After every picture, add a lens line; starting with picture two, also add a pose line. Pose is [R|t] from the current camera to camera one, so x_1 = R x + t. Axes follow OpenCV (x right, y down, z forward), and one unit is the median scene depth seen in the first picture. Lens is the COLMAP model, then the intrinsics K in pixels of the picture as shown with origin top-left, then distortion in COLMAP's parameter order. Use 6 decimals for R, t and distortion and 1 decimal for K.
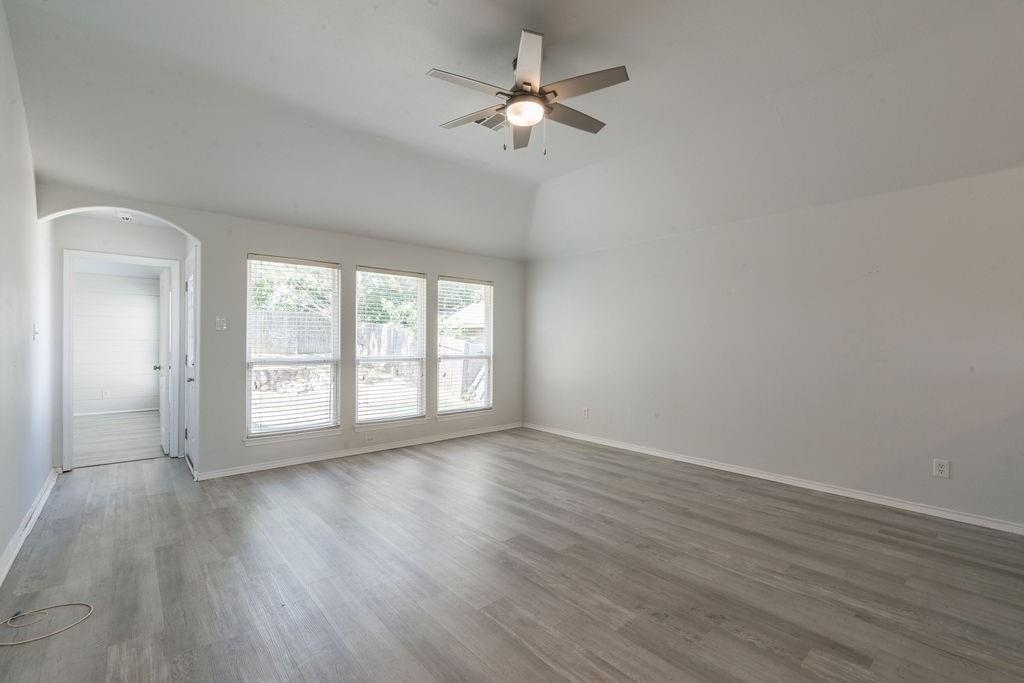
lens RADIAL K [[437.2, 0, 512.8], [0, 437.2, 341.9], [0, 0, 1]] dist [0.002275, 0.000406]
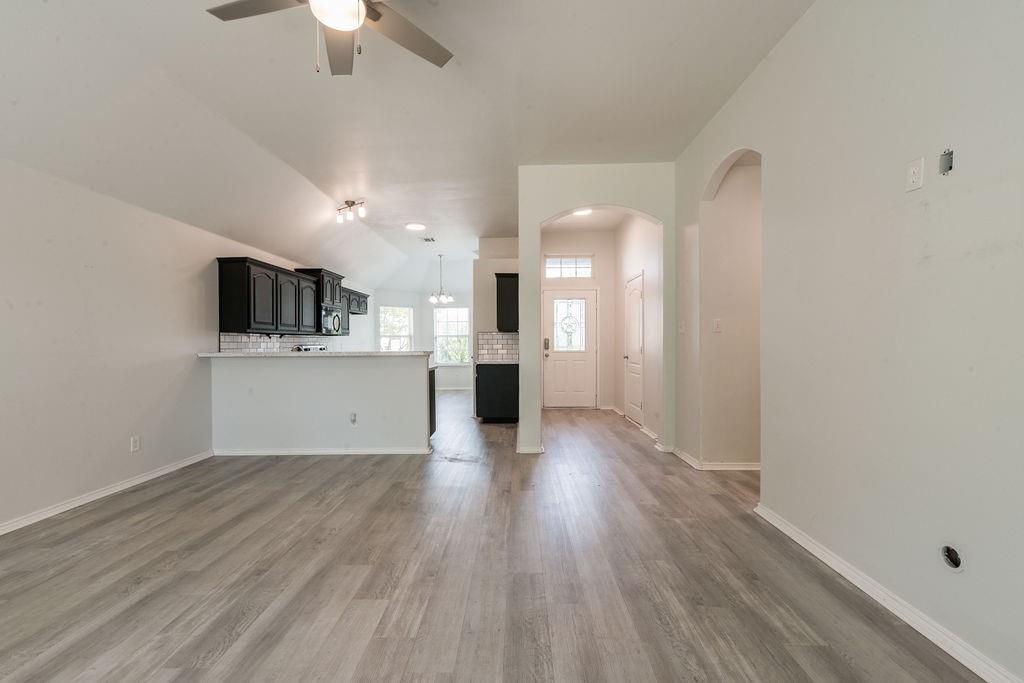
lens RADIAL K [[437.2, 0, 502.1], [0, 437.2, 344.5], [0, 0, 1]] dist [0.002275, 0.000406]
pose [[-0.720563, -0.003801, 0.693379, -0.572449], [0.000713, 0.999980, 0.006223, 0.012044], [-0.693389, 0.004978, -0.720547, 1.174594]]
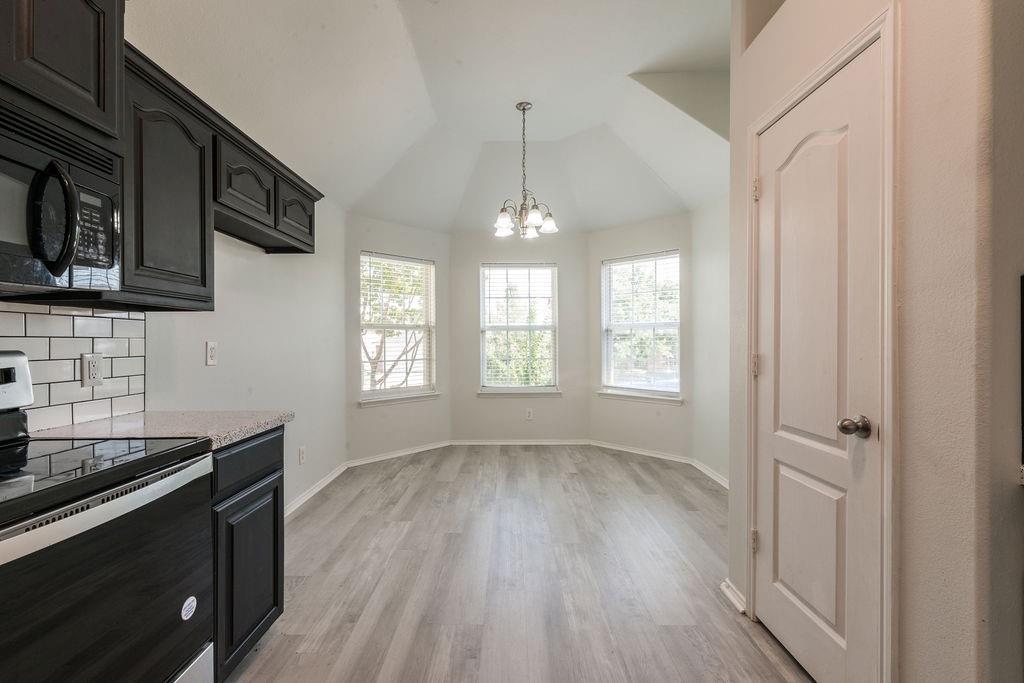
lens RADIAL K [[437.2, 0, 501.7], [0, 437.2, 342.0], [0, 0, 1]] dist [0.002275, 0.000406]
pose [[-0.733185, -0.015707, 0.679848, 1.091134], [-0.019358, 0.999810, 0.002222, 0.011327], [-0.679754, -0.011532, -0.733350, 0.150134]]
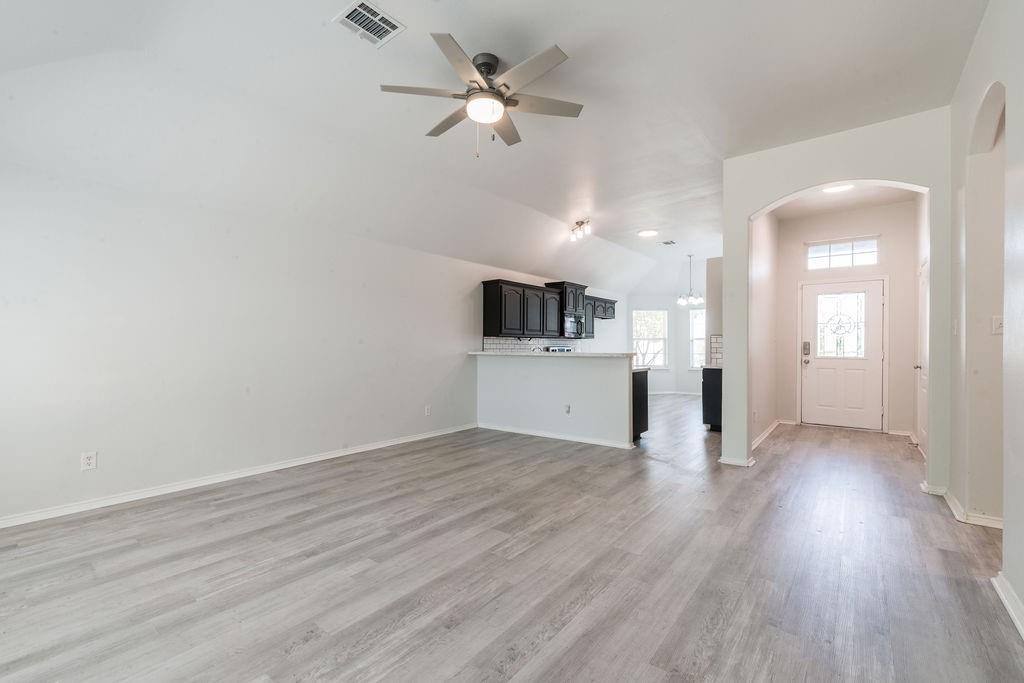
lens RADIAL K [[437.2, 0, 505.7], [0, 437.2, 344.7], [0, 0, 1]] dist [0.002275, 0.000406]
pose [[-0.164362, -0.003979, 0.986392, -0.854347], [-0.006336, 0.999975, 0.002978, 0.010317], [-0.986380, -0.005760, -0.164383, 0.989709]]
